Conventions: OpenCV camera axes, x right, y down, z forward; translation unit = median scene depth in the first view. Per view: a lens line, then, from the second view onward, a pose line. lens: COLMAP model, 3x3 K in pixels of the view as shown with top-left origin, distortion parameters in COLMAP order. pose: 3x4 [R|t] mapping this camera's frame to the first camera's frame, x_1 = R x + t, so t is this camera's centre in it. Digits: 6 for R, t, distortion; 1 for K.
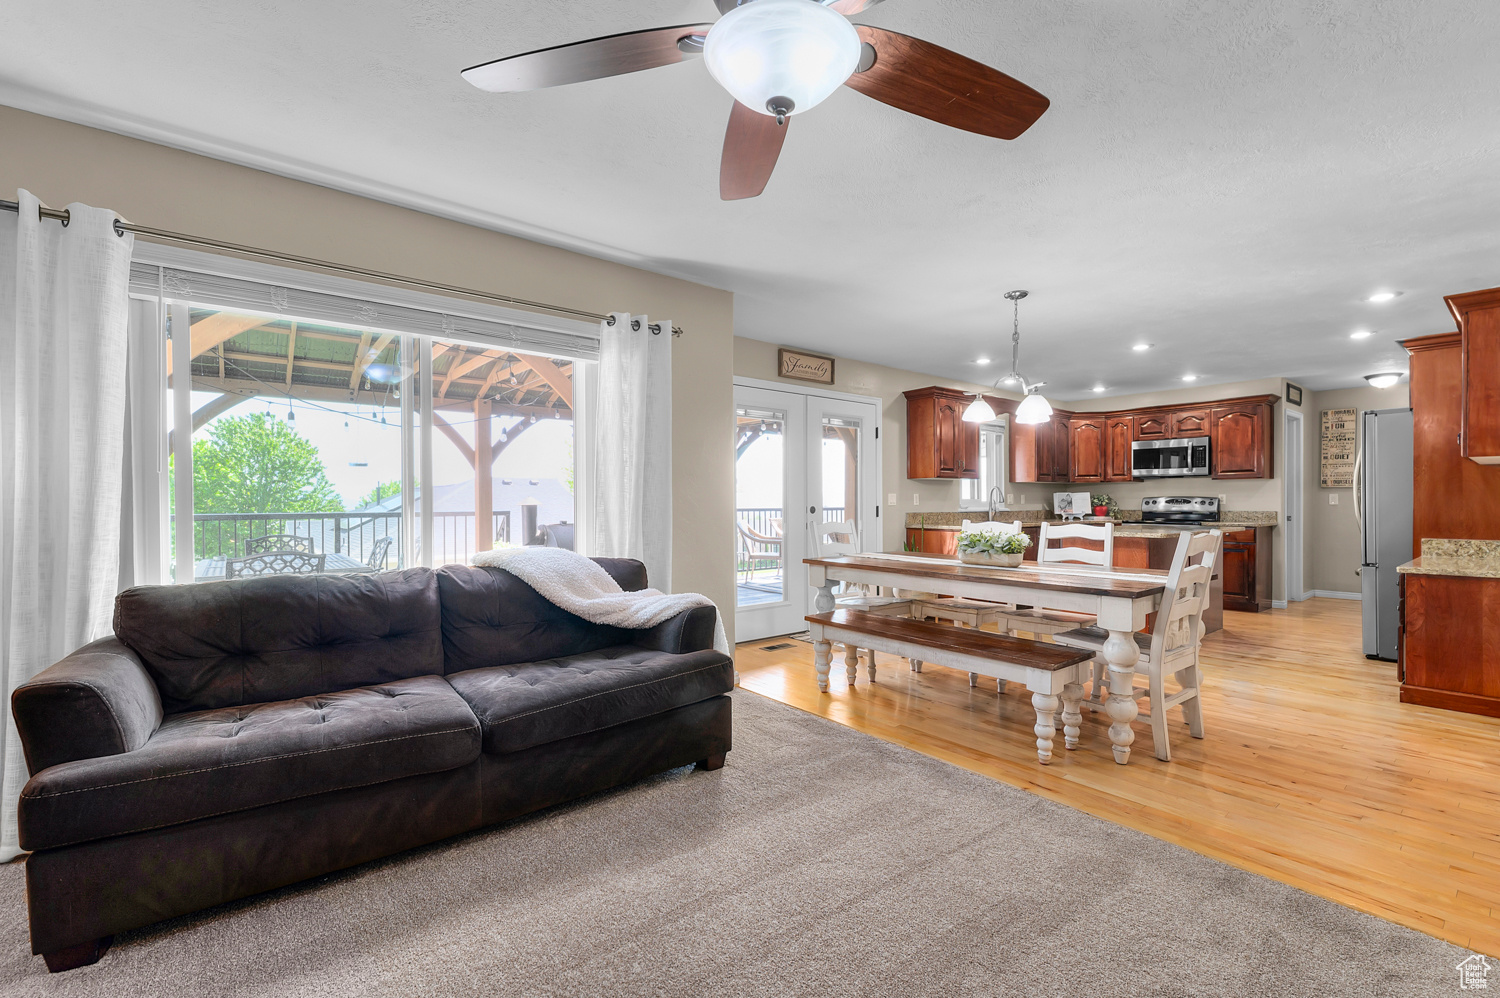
lens RADIAL K [[639.8, 0, 751.1], [0, 639.8, 506.8], [0, 0, 1]] dist [-0.002599, -0.001095]
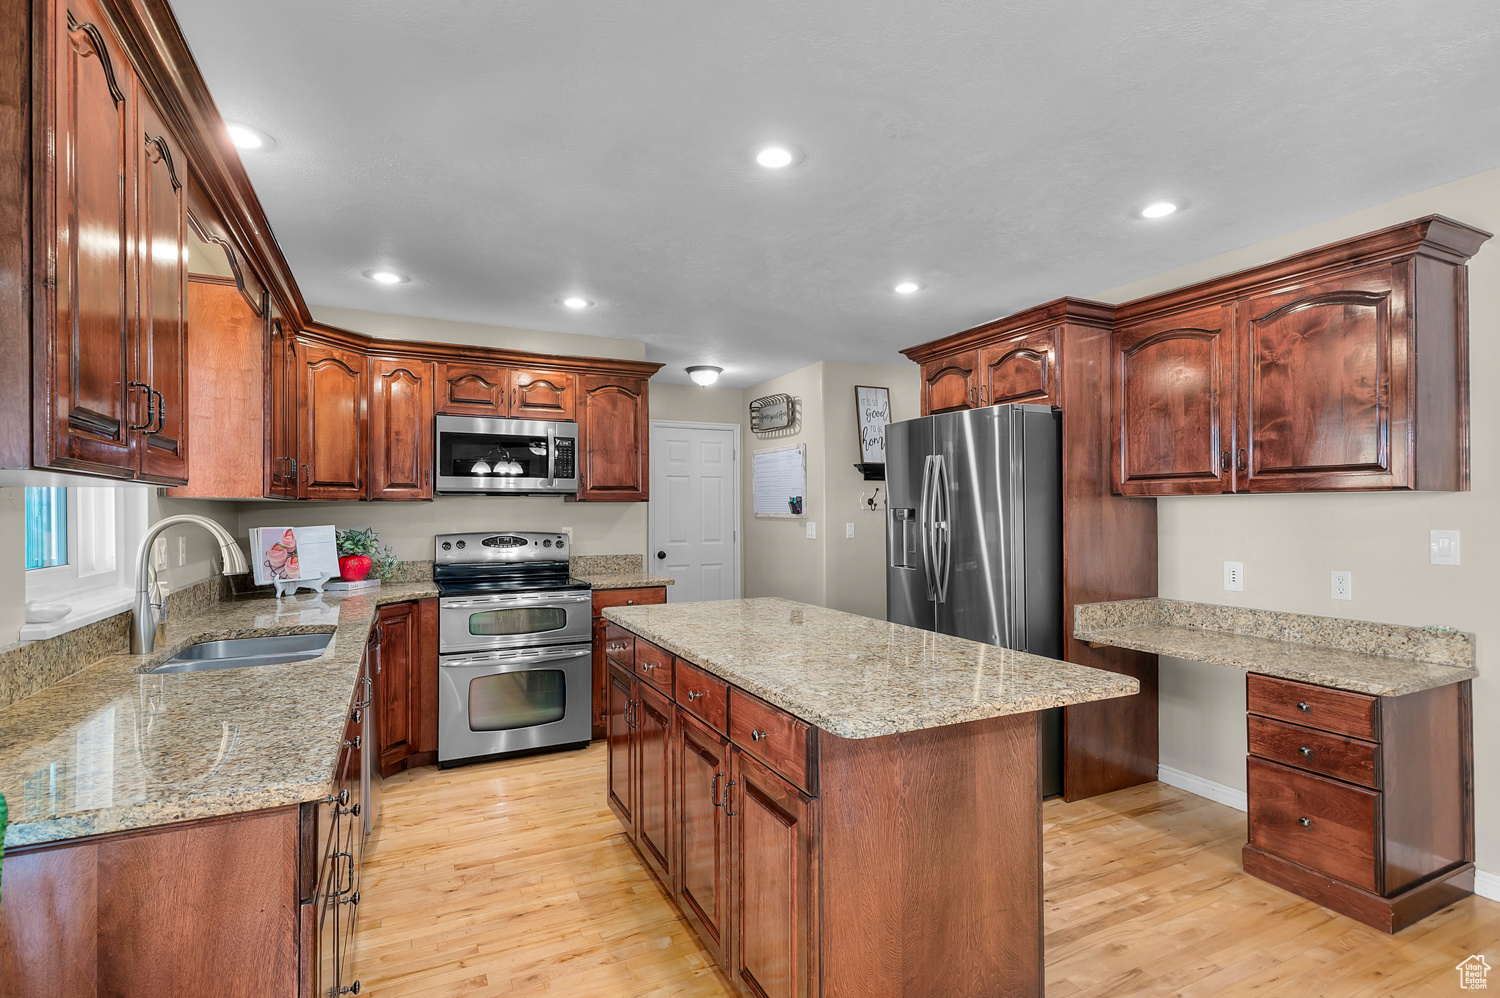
lens RADIAL K [[729.8, 0, 753.2], [0, 729.8, 508.3], [0, 0, 1]] dist [0.016191, -0.000006]
pose [[0.222513, 0.005711, 0.974913, 0.143223], [0.010921, 0.999906, -0.008350, -0.030016], [-0.974868, 0.012505, 0.222430, 0.711491]]
